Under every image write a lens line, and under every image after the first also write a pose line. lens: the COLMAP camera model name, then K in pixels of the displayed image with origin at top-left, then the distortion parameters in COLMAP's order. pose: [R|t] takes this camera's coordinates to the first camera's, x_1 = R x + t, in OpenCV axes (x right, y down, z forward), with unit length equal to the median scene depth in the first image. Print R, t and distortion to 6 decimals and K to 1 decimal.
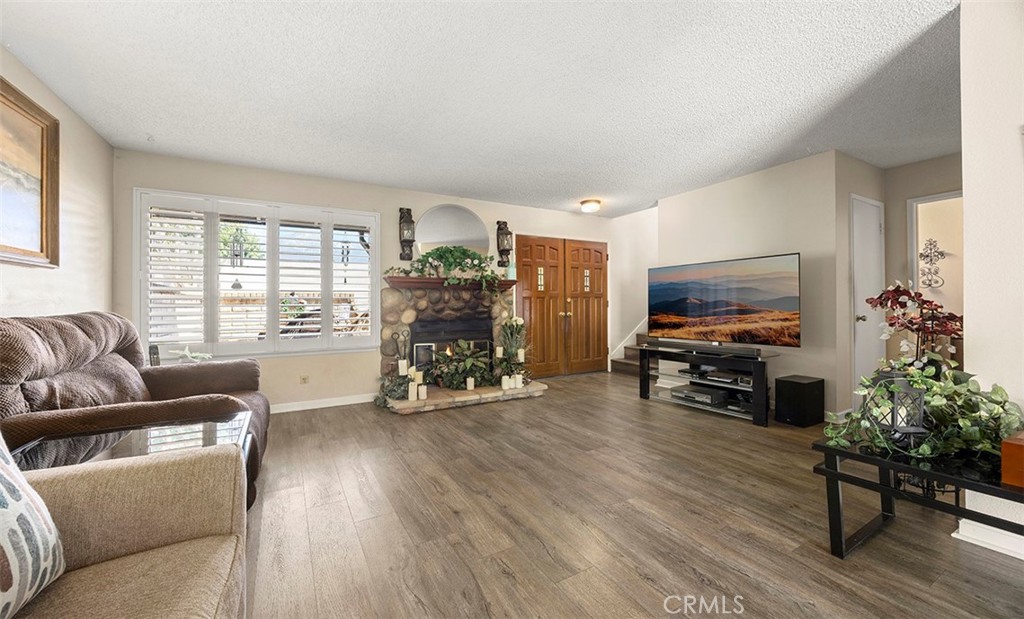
lens RADIAL K [[396.7, 0, 512.8], [0, 396.7, 303.9], [0, 0, 1]] dist [-0.000963, -0.000084]
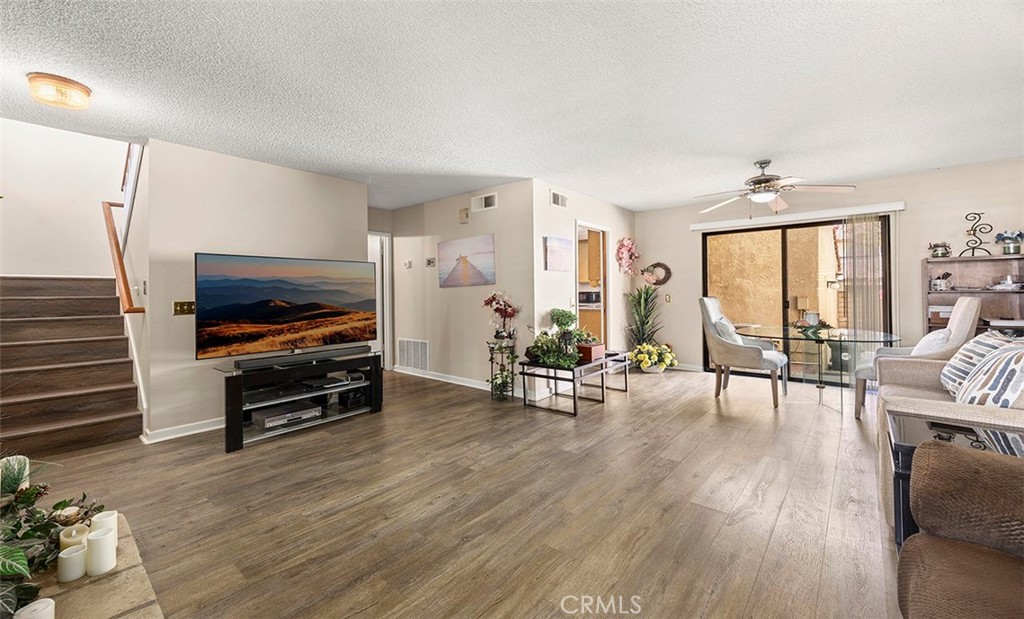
lens RADIAL K [[396.7, 0, 510.4], [0, 396.7, 300.2], [0, 0, 1]] dist [-0.000963, -0.000084]
pose [[-0.322852, -0.003975, 0.946441, -0.573380], [0.006472, 0.999959, 0.006408, -0.020934], [-0.946427, 0.008195, -0.322813, 0.987356]]
